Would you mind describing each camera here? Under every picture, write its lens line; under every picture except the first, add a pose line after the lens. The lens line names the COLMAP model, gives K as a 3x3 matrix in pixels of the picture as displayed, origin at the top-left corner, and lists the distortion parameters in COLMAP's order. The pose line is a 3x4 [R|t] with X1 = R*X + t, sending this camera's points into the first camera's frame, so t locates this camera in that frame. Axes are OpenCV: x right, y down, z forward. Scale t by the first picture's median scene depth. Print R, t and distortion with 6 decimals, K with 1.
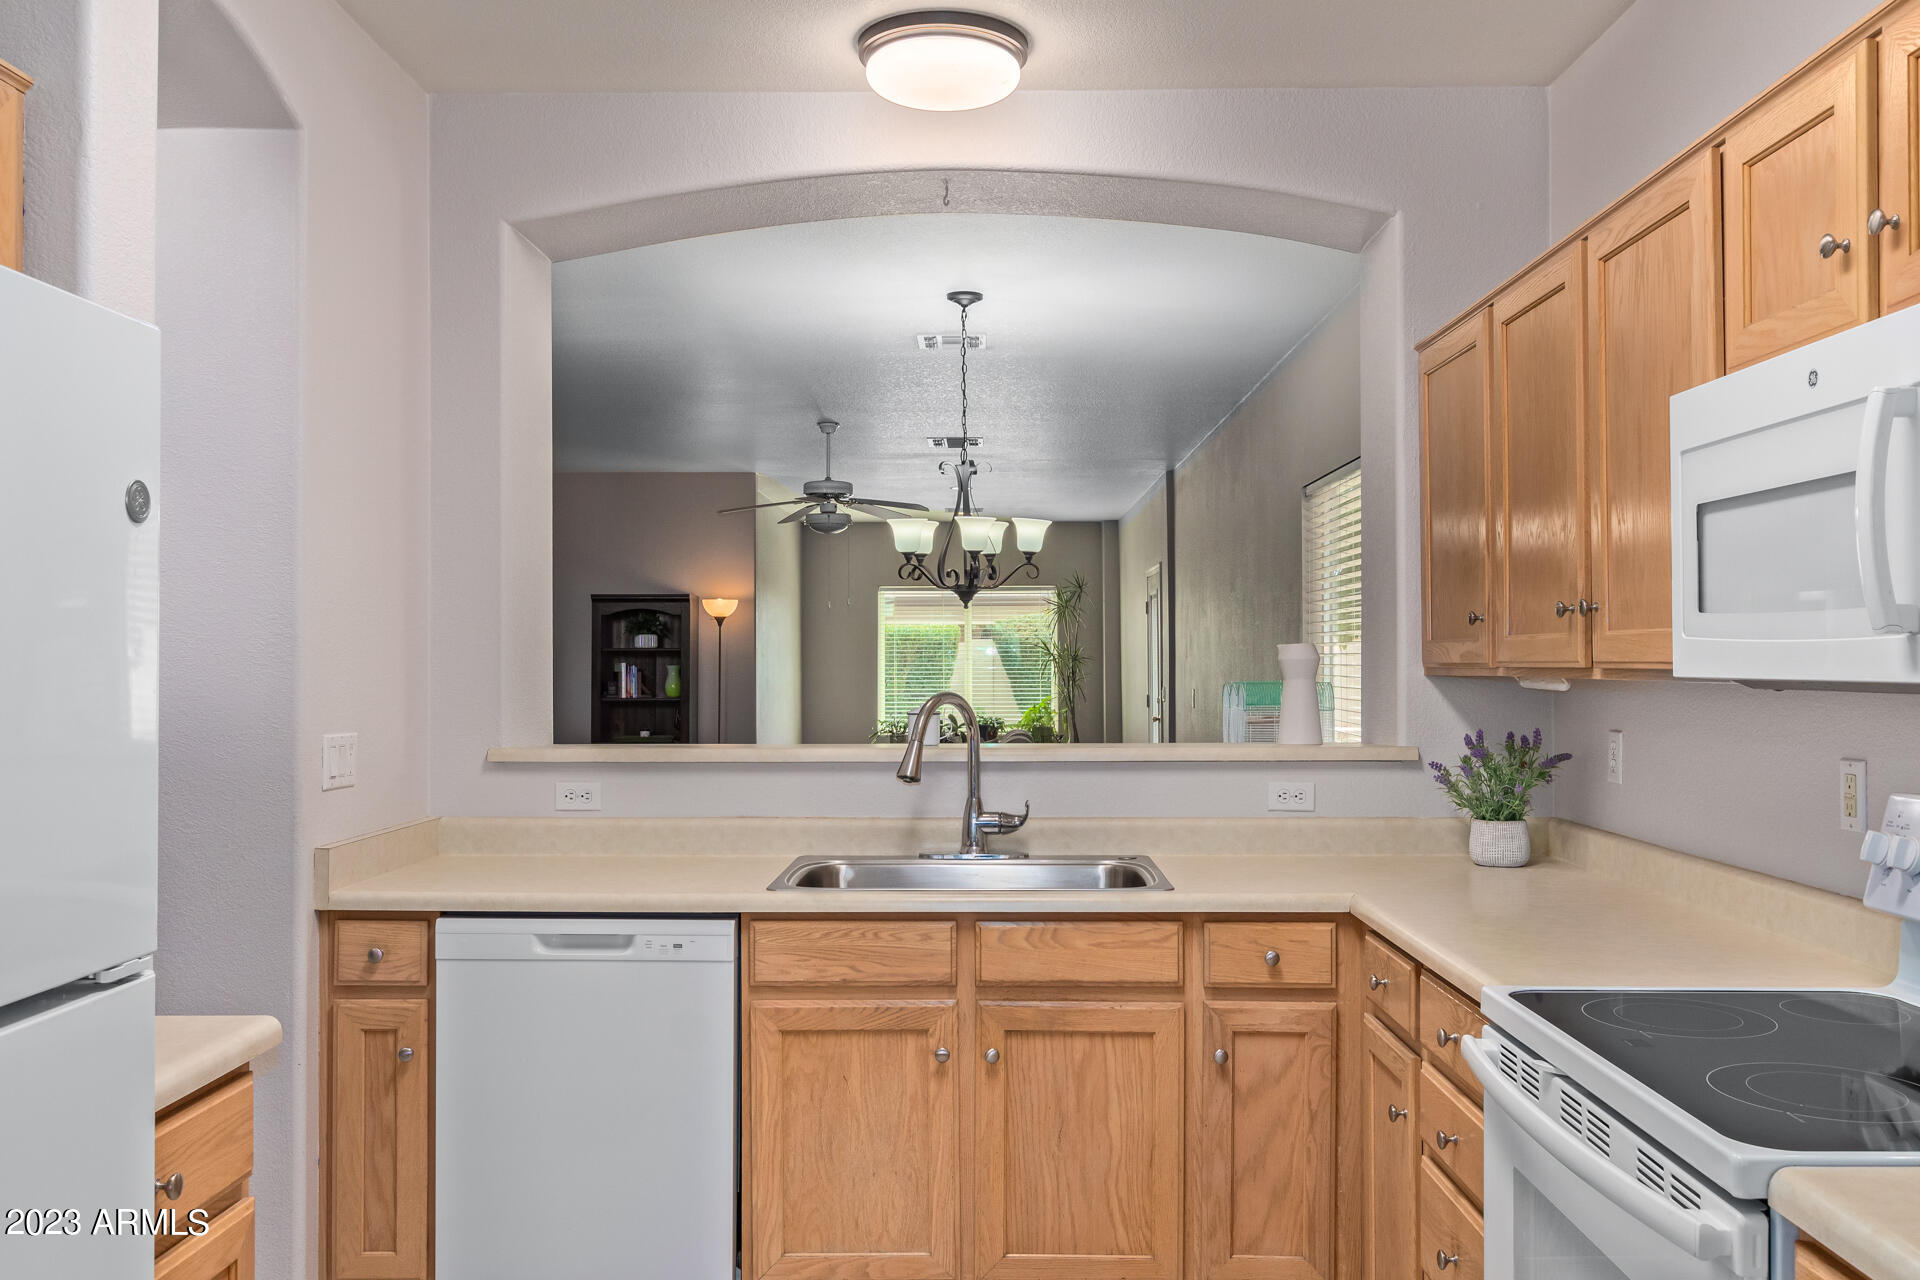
lens RADIAL K [[1546.5, 0, 971.0], [0, 1546.5, 646.5], [0, 0, 1]] dist [-0.004853, 0.003645]
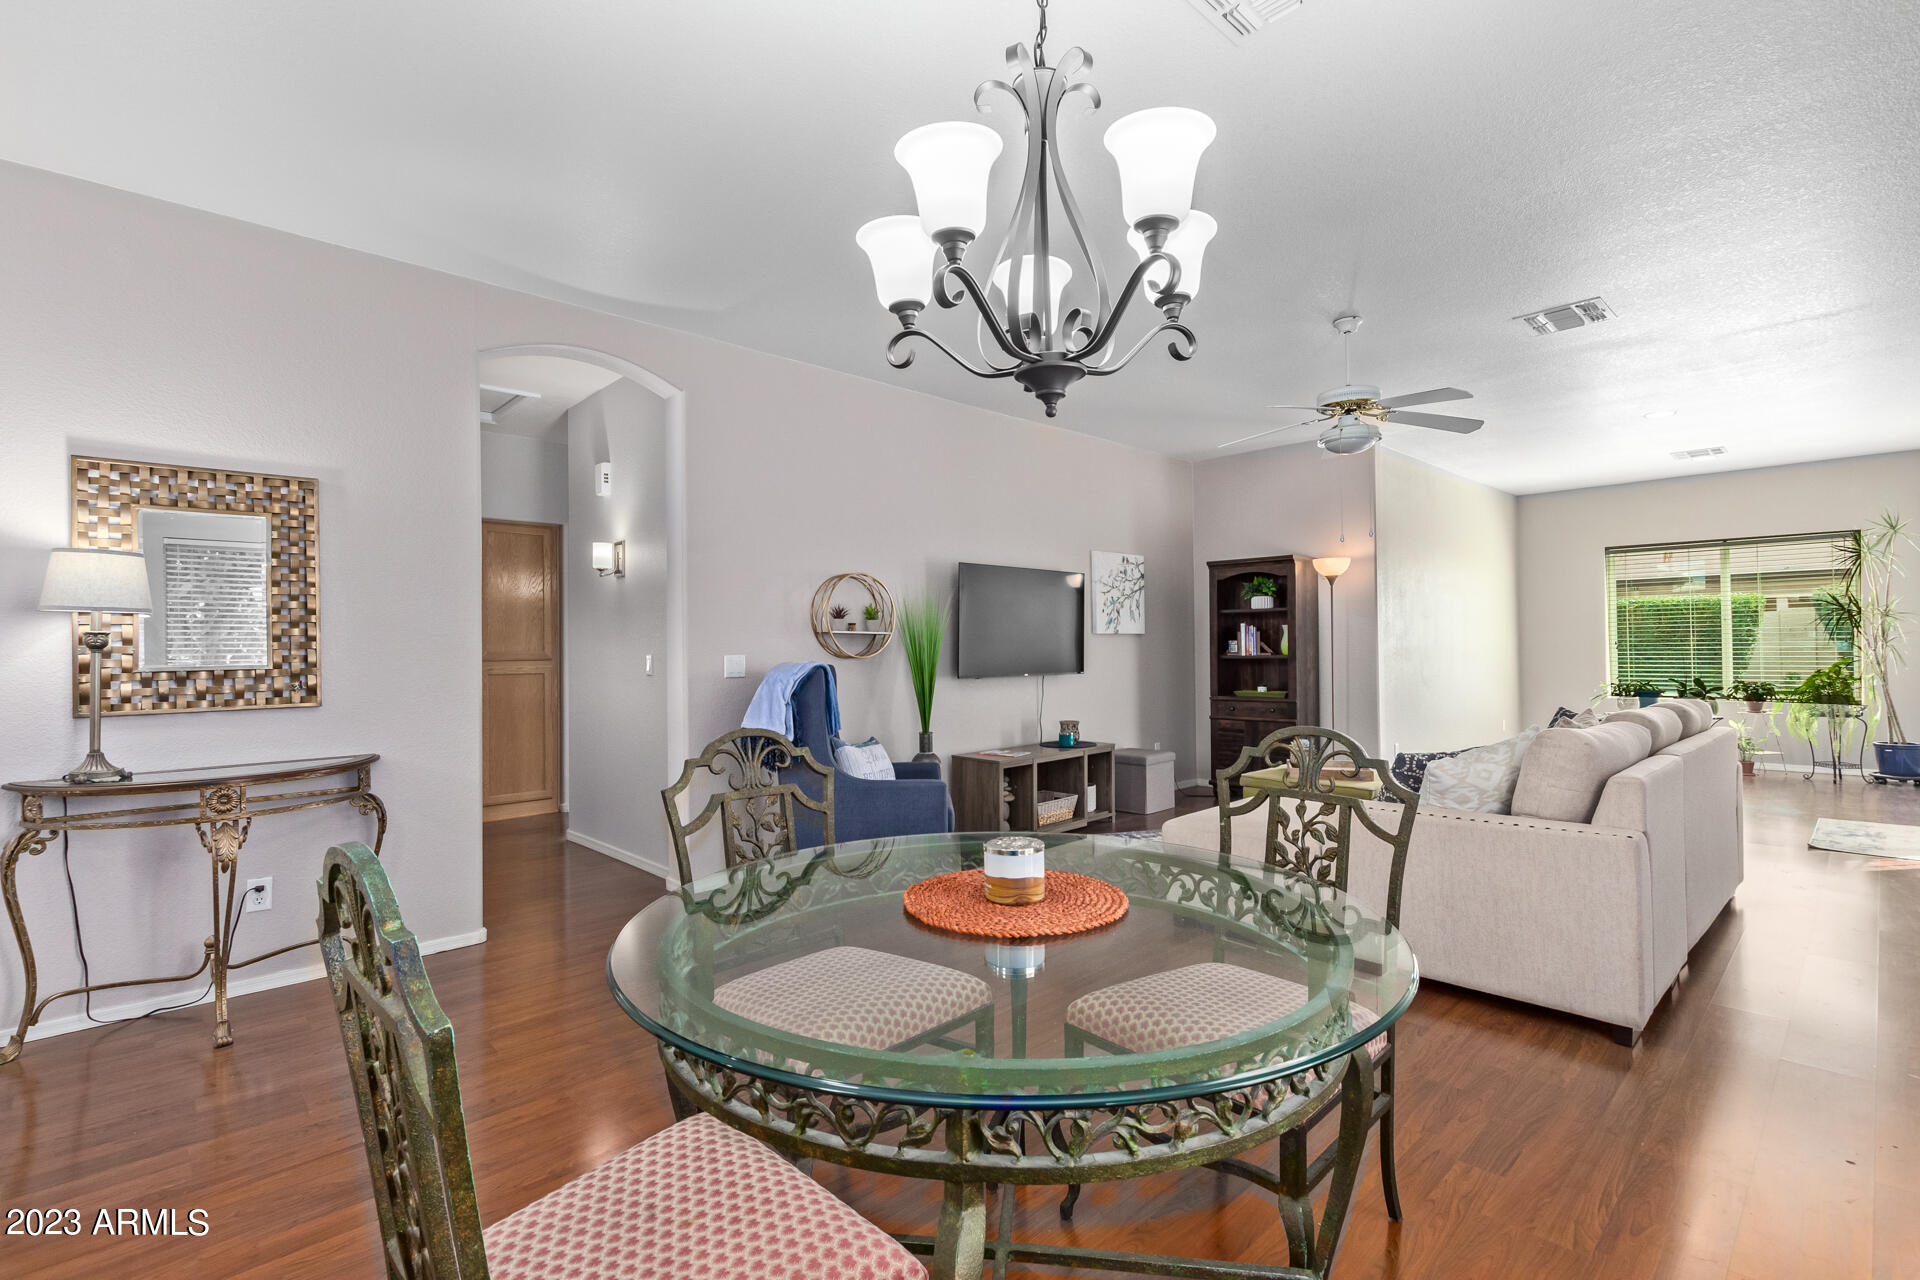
lens RADIAL K [[883.0, 0, 968.6], [0, 883.0, 646.0], [0, 0, 1]] dist [0.008514, -0.003352]
pose [[0.702744, -0.006374, -0.711414, 0.286246], [0.014906, 0.999872, 0.005765, 0.069517], [0.711287, -0.014656, 0.702749, 1.494990]]
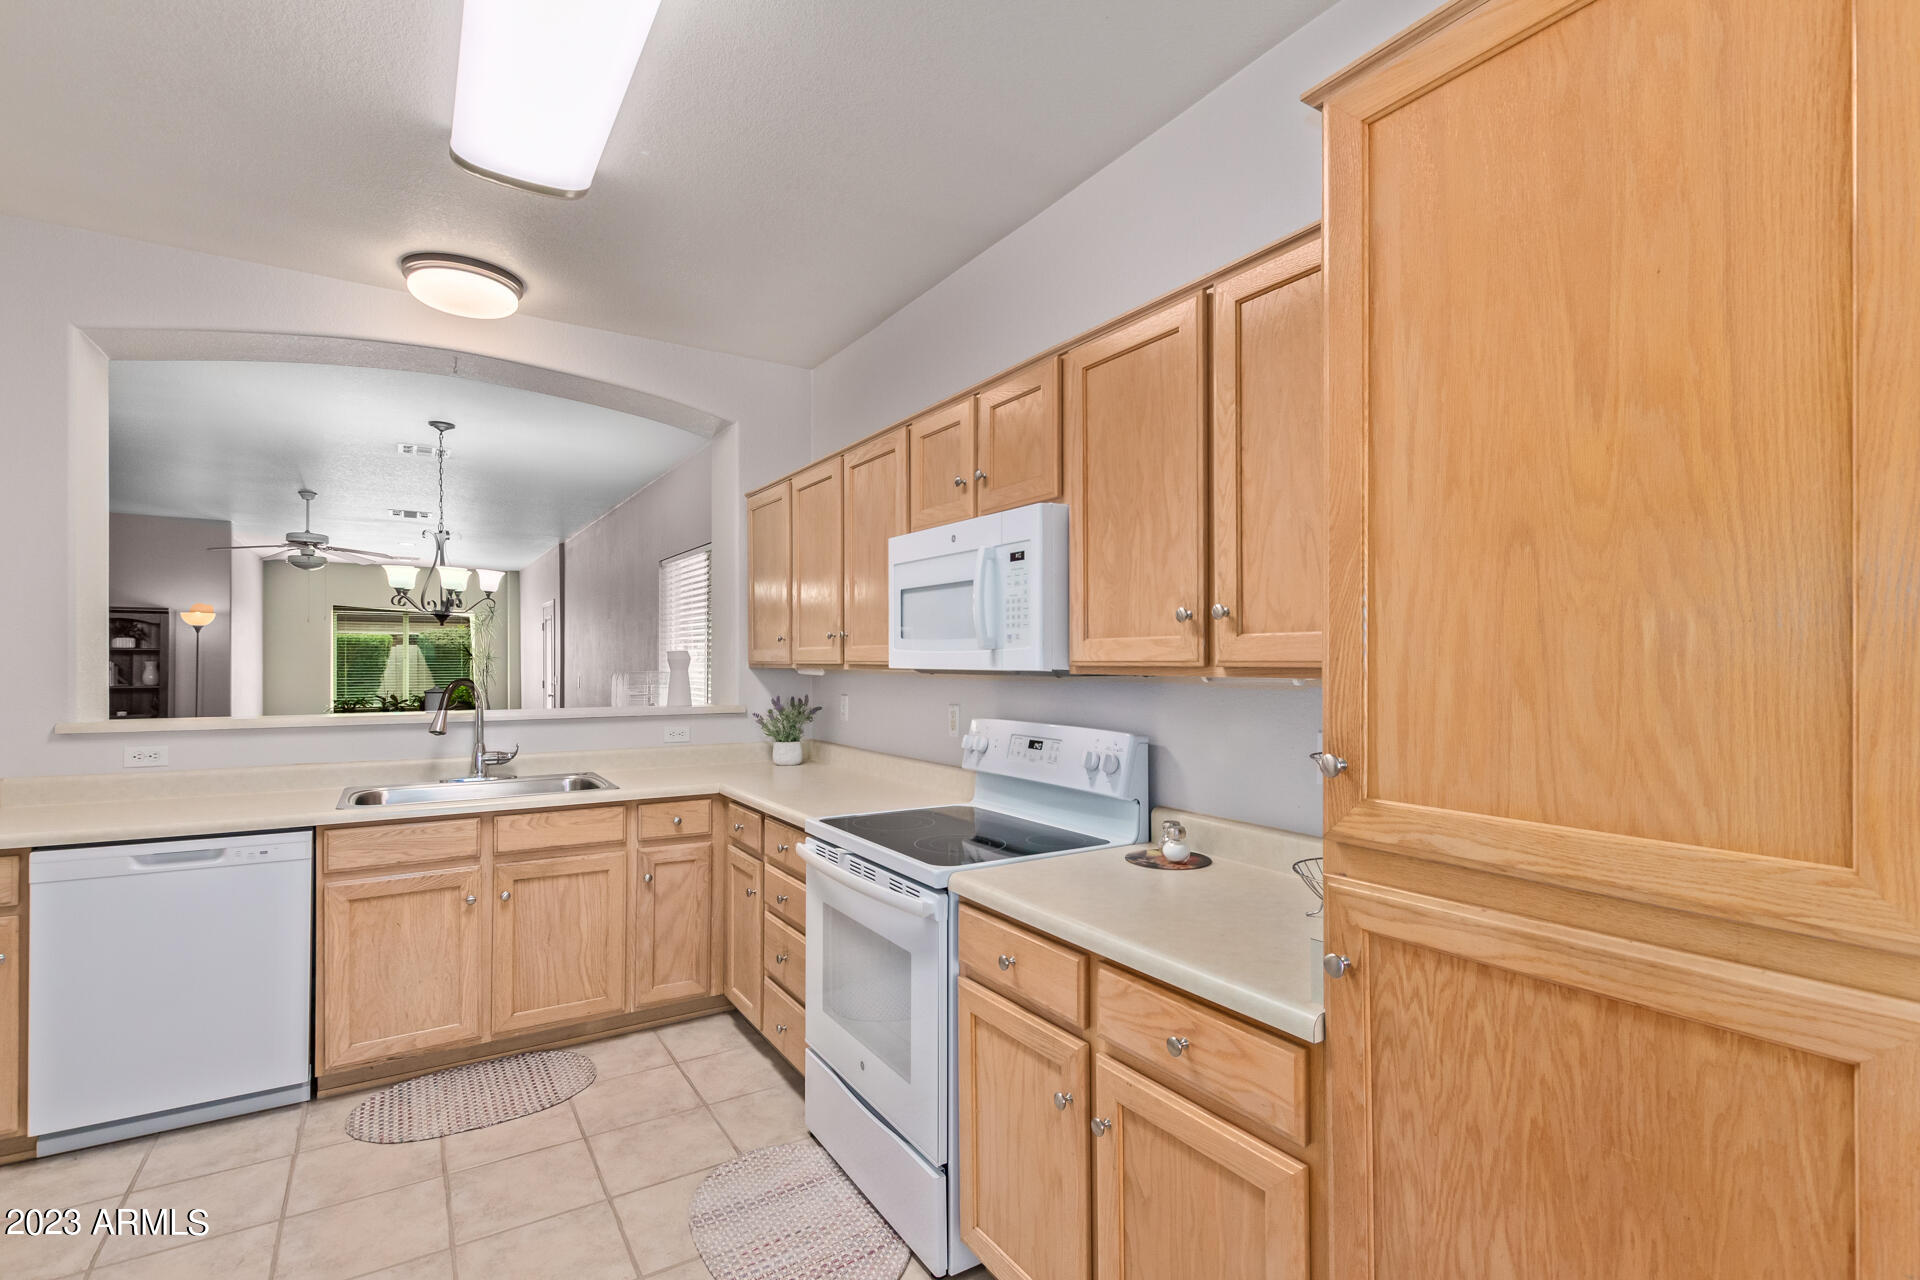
lens RADIAL K [[883.0, 0, 968.8], [0, 883.0, 657.6], [0, 0, 1]] dist [0.008514, -0.003352]
pose [[0.834804, 0.005729, 0.550517, -0.092648], [-0.009094, 0.999953, 0.003384, -0.000069], [-0.550472, -0.007831, 0.834817, -0.066937]]
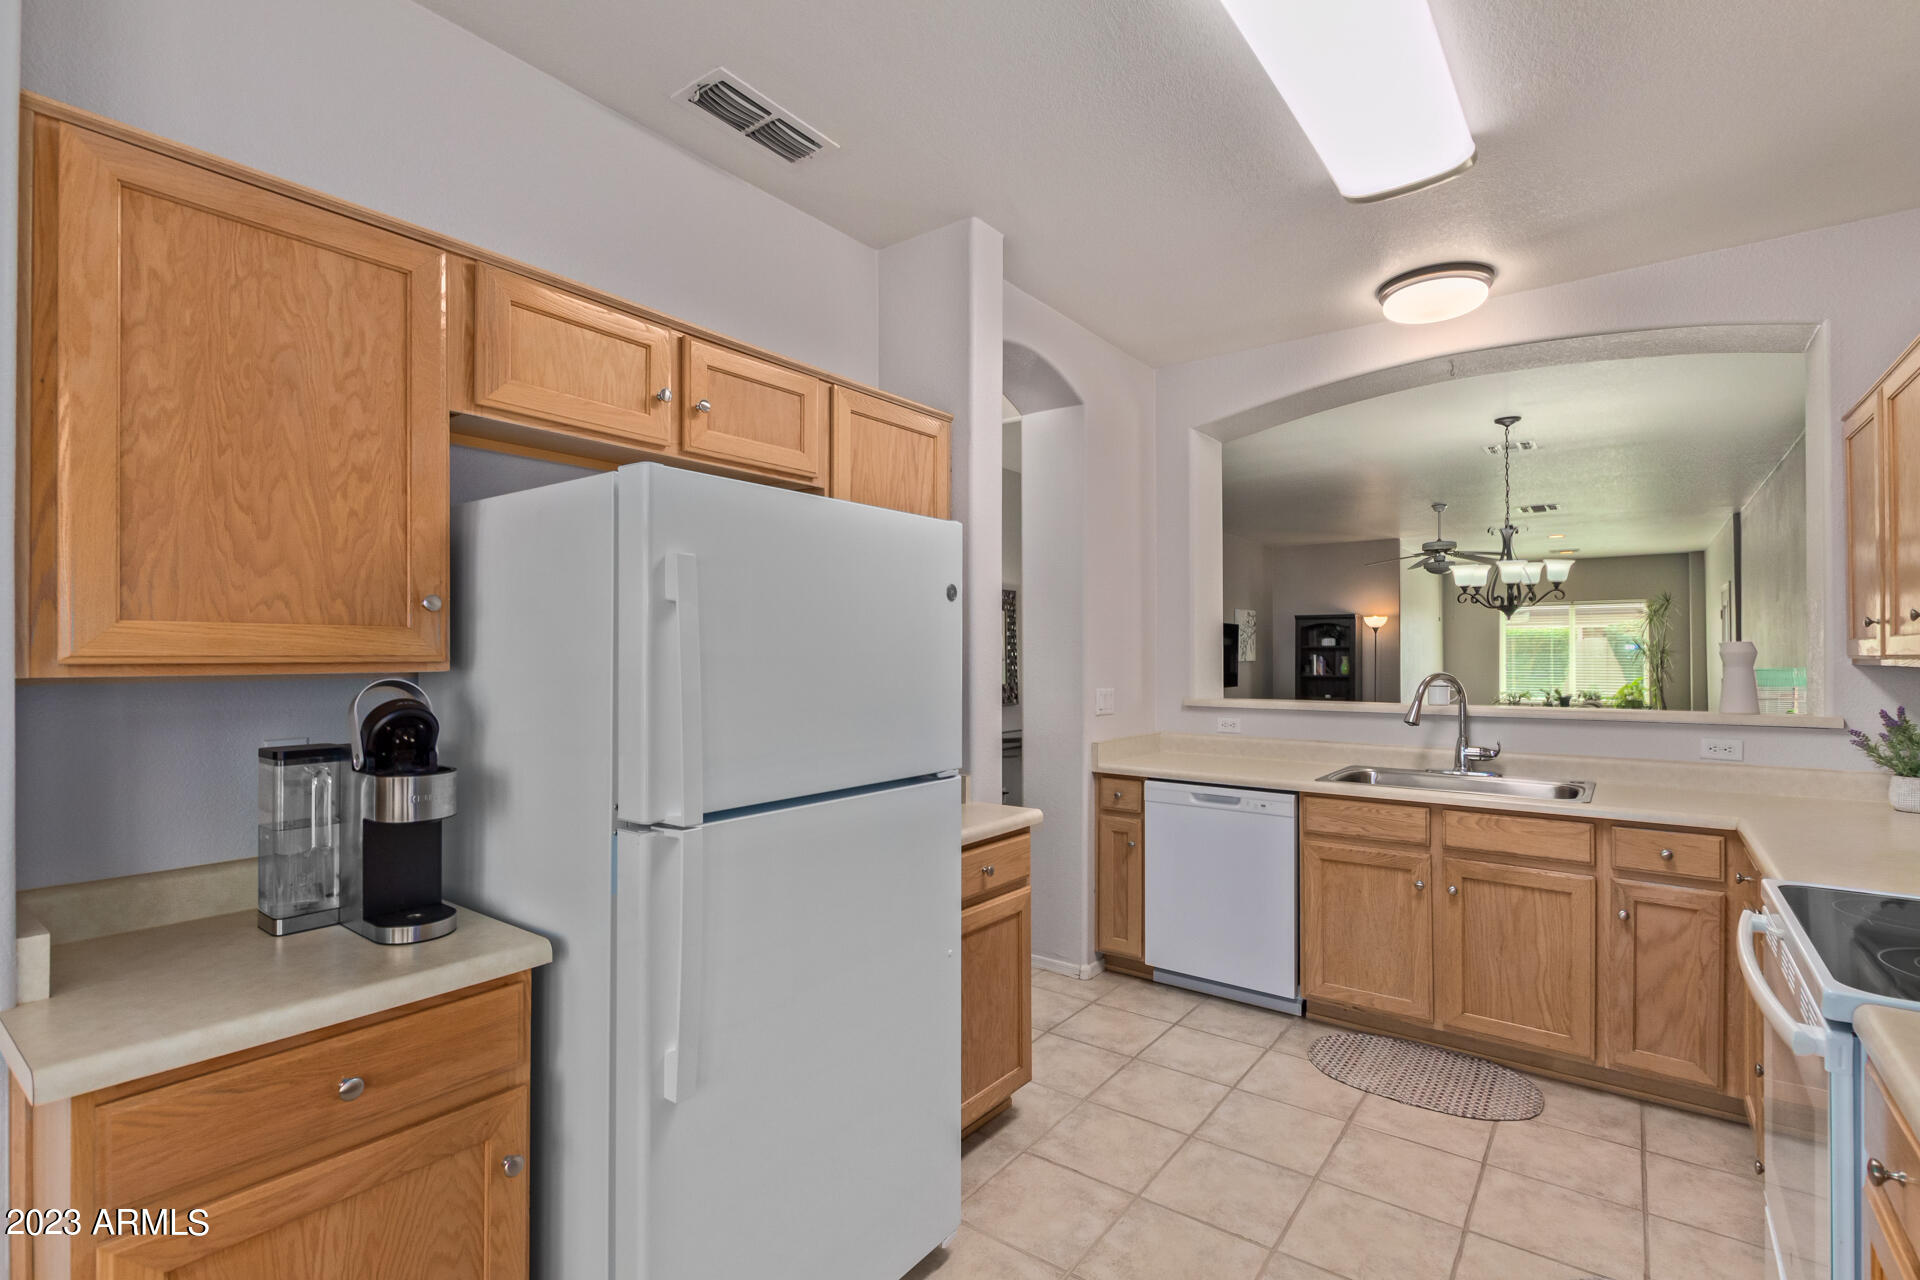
lens RADIAL K [[883.0, 0, 970.3], [0, 883.0, 650.1], [0, 0, 1]] dist [0.008514, -0.003352]
pose [[0.809649, -0.001991, -0.586911, 0.147638], [0.005265, 0.999979, 0.003870, -0.001301], [0.586890, -0.006223, 0.809643, -0.073729]]
